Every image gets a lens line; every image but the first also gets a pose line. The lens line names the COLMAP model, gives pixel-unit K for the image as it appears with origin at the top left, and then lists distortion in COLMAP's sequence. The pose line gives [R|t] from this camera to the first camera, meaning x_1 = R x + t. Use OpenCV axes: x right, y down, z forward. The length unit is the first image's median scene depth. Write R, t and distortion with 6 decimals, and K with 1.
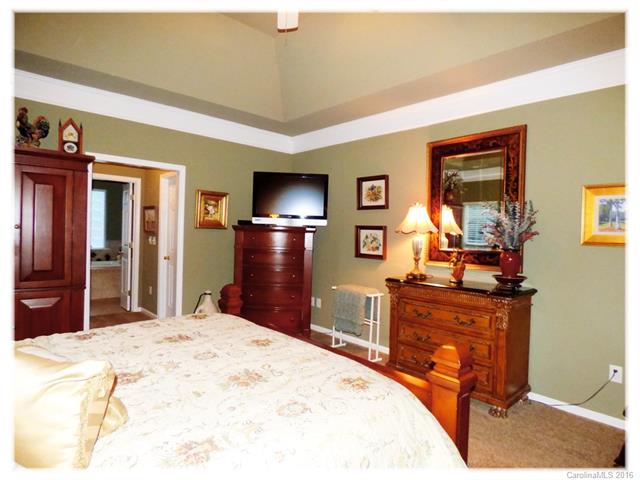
lens RADIAL K [[375.3, 0, 320.0], [0, 375.3, 240.0], [0, 0, 1]] dist [-0.010528, -0.004261]
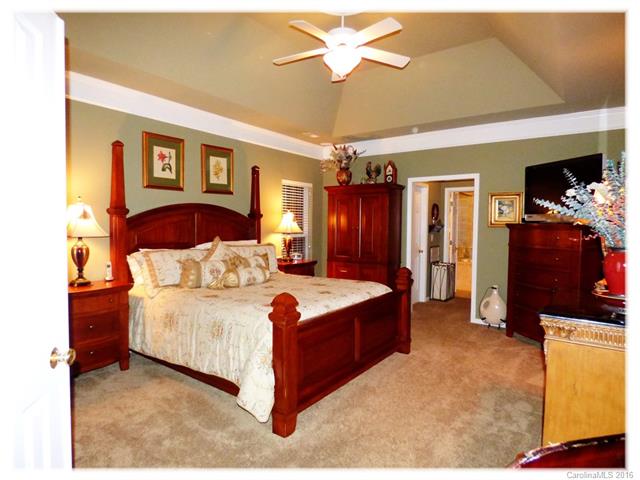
lens RADIAL K [[375.3, 0, 320.0], [0, 375.3, 240.0], [0, 0, 1]] dist [-0.010528, -0.004261]
pose [[0.183880, 0.003344, -0.982943, 0.683556], [-0.033679, 0.999428, -0.002900, 0.027398], [0.982372, 0.033638, 0.183887, 0.313299]]
